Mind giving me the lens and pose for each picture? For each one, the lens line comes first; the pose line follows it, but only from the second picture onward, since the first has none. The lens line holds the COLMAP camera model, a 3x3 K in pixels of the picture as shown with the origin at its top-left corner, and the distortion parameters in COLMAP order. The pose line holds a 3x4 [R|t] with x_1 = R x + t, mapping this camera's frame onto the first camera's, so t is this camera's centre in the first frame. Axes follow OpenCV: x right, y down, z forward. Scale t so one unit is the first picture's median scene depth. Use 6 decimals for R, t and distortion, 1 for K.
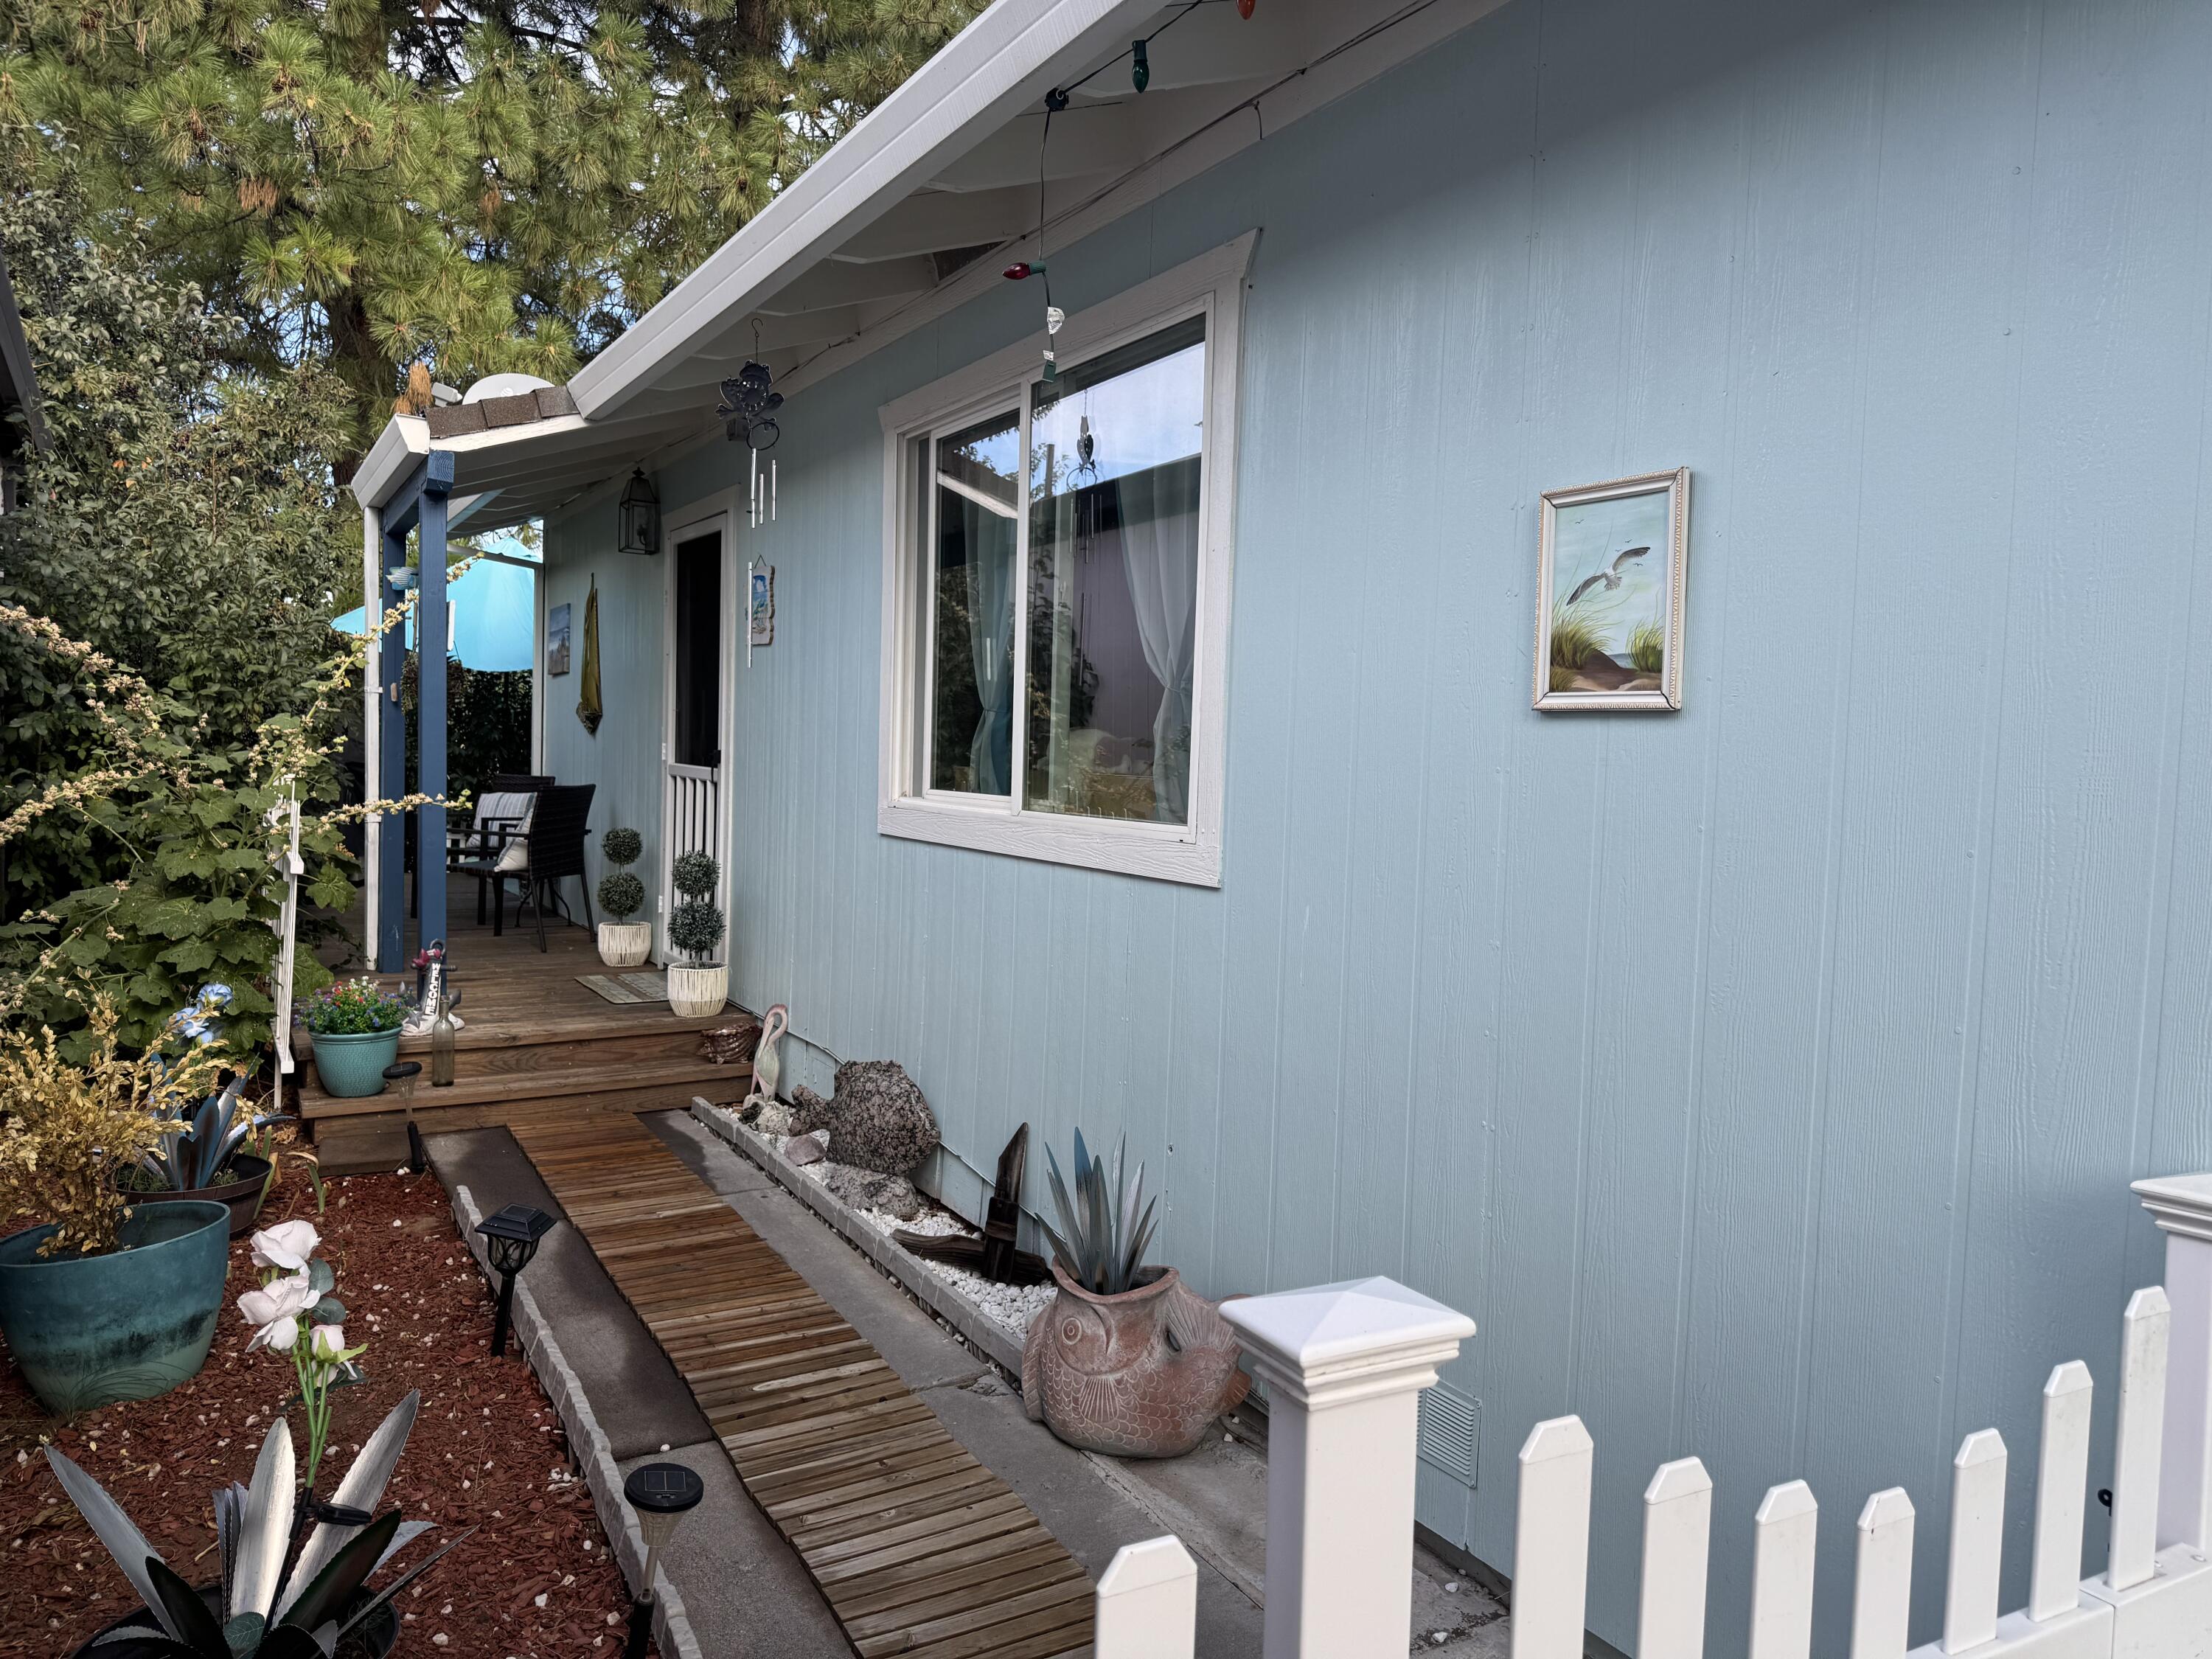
lens RADIAL K [[1558.9, 0, 1085.7], [0, 1558.9, 813.0], [0, 0, 1]] dist [0.056633, -0.067727]
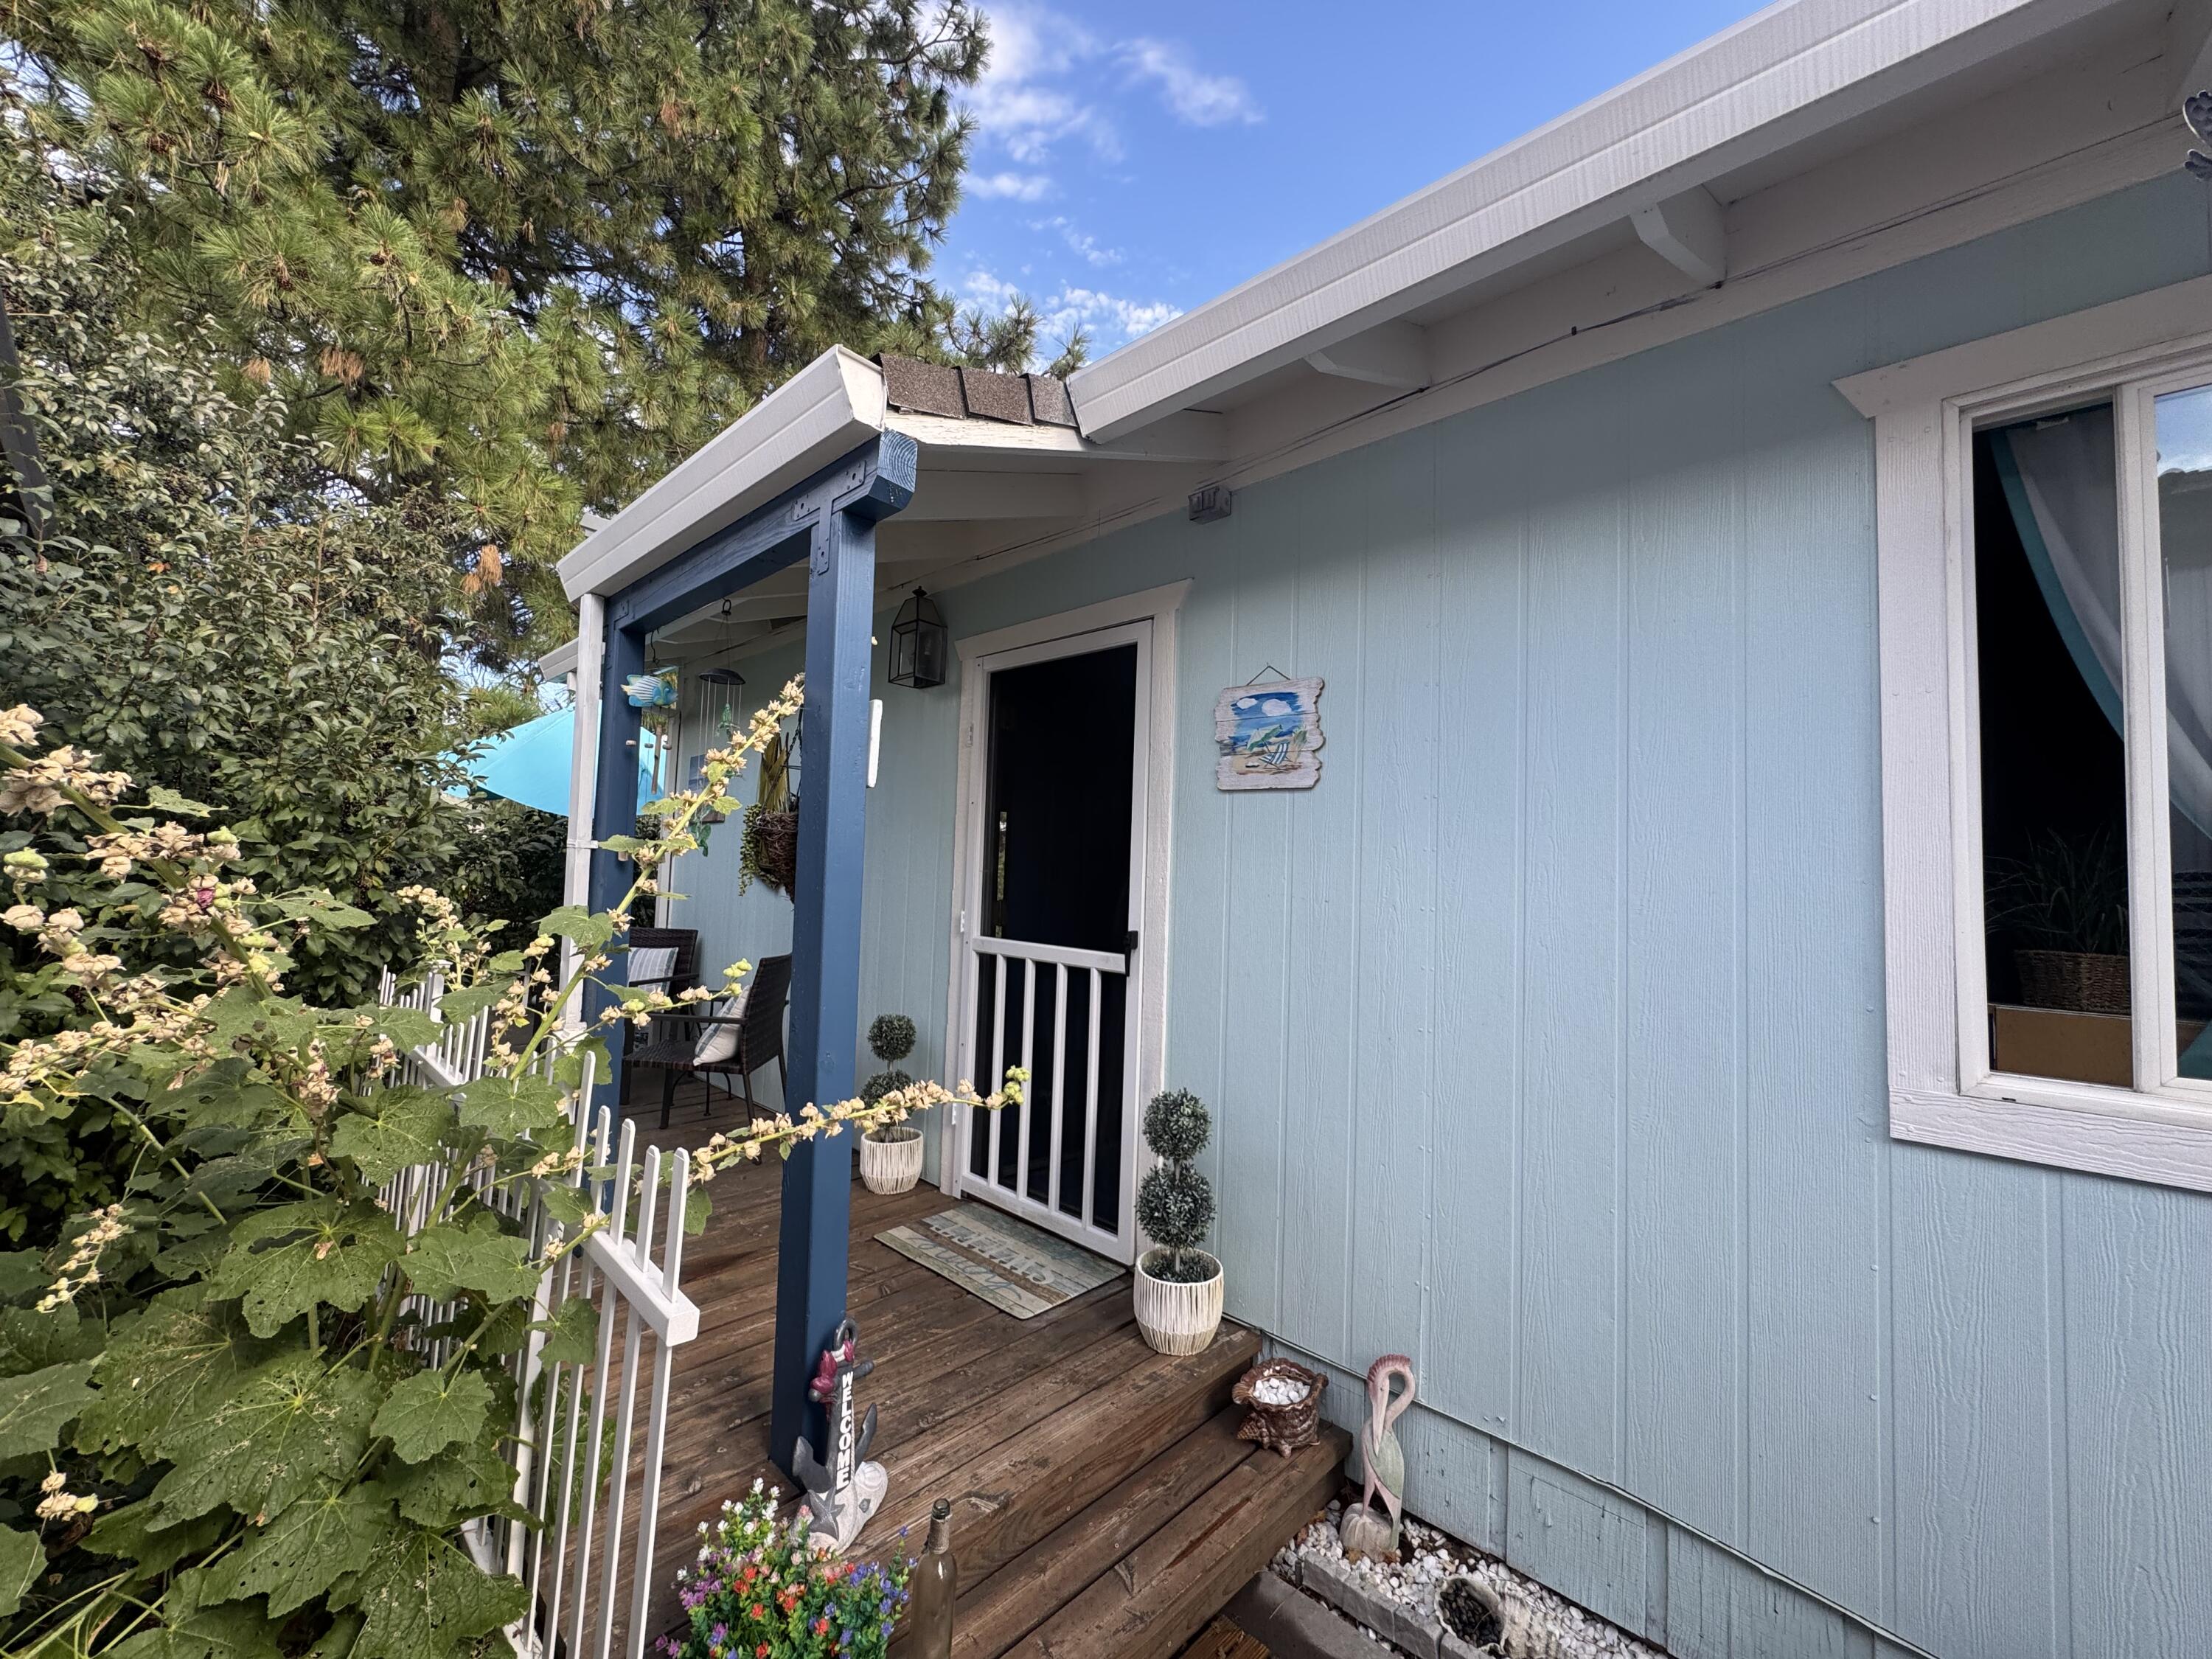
lens RADIAL K [[883.1, 0, 1098.4], [0, 883.1, 819.3], [0, 0, 1]] dist [-0.002599, 0.000078]
pose [[0.959525, 0.017986, 0.281048, -0.336088], [0.008939, 0.995511, -0.094227, -0.049109], [-0.281481, 0.092925, 0.955057, 0.544350]]
